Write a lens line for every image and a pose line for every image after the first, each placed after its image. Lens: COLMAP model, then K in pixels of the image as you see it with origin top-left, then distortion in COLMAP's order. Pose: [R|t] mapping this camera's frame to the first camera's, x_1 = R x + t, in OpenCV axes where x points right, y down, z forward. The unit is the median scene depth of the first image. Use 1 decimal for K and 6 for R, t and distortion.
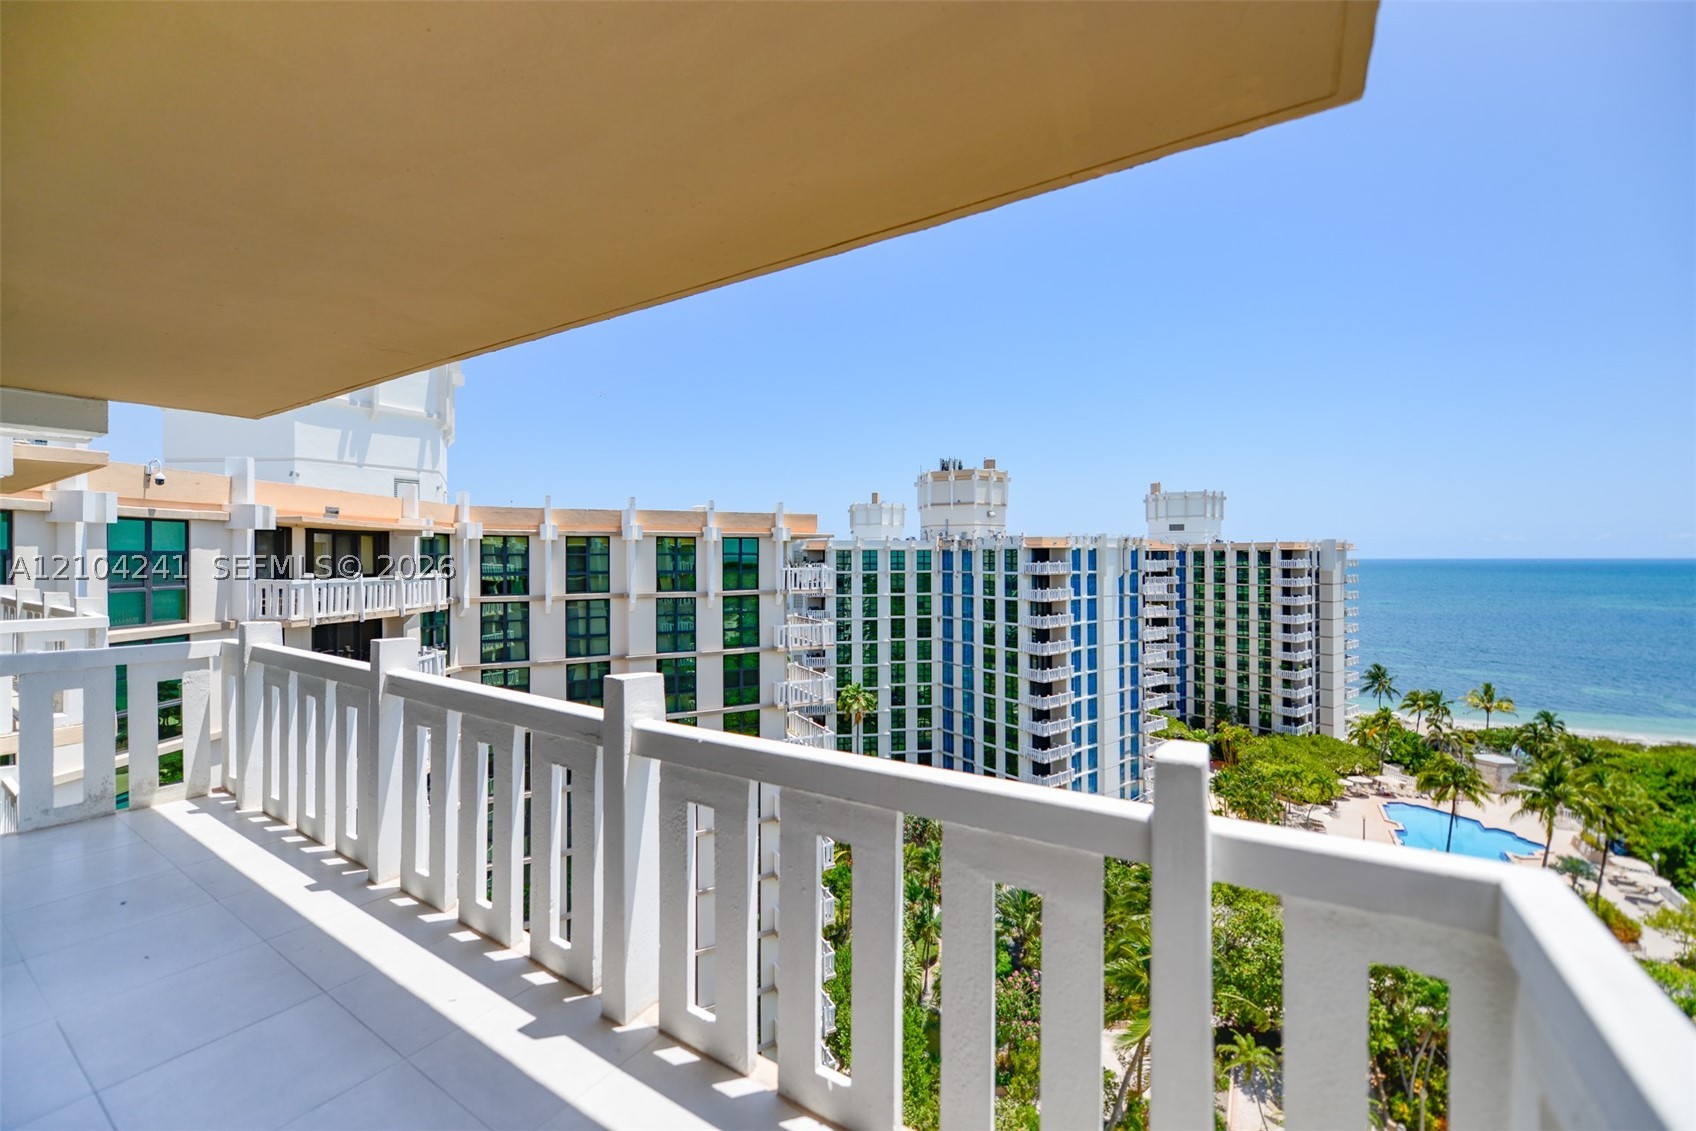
lens RADIAL K [[658.6, 0, 893.8], [0, 658.6, 561.9], [0, 0, 1]] dist [0.000332, -0.005670]
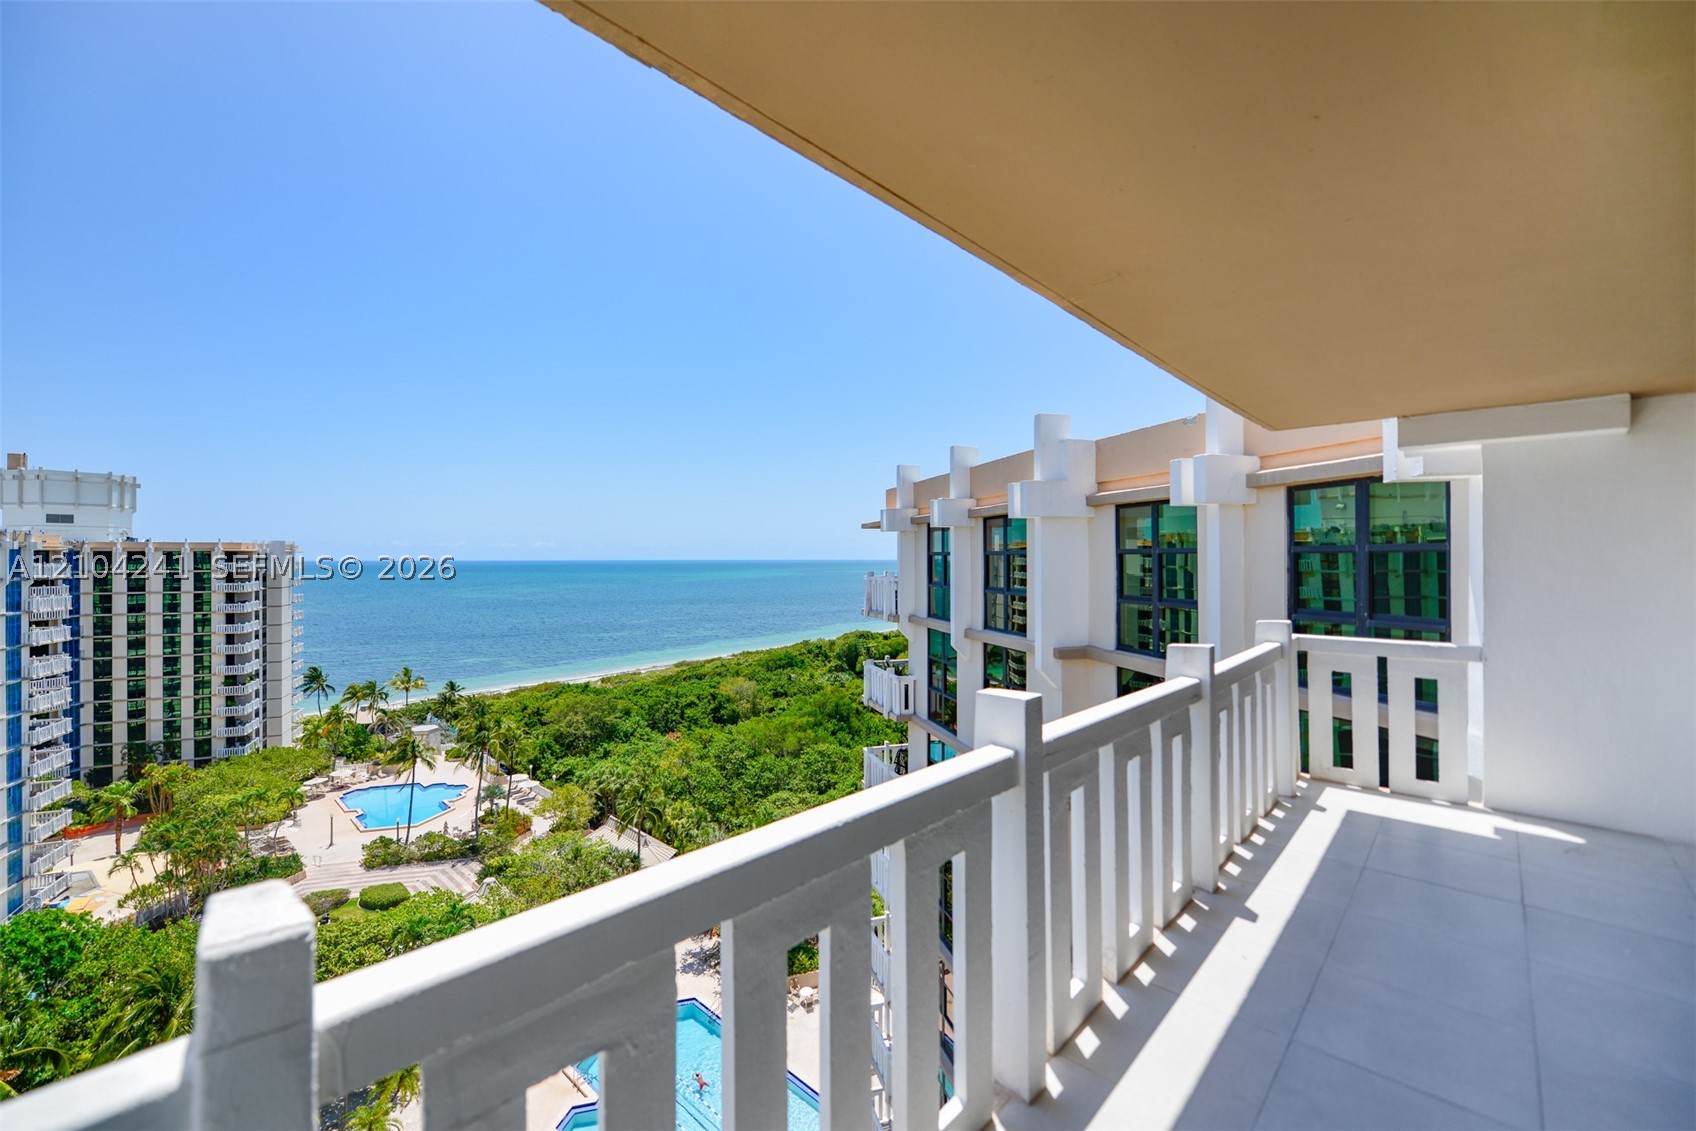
lens RADIAL K [[733.4, 0, 684.8], [0, 733.4, 557.6], [0, 0, 1]] dist [-0.003038, -0.011590]
pose [[0.277272, 0.003822, 0.960784, -0.177708], [0.003667, 0.999981, -0.005036, -0.002272], [-0.960784, 0.004919, 0.277253, 0.124259]]
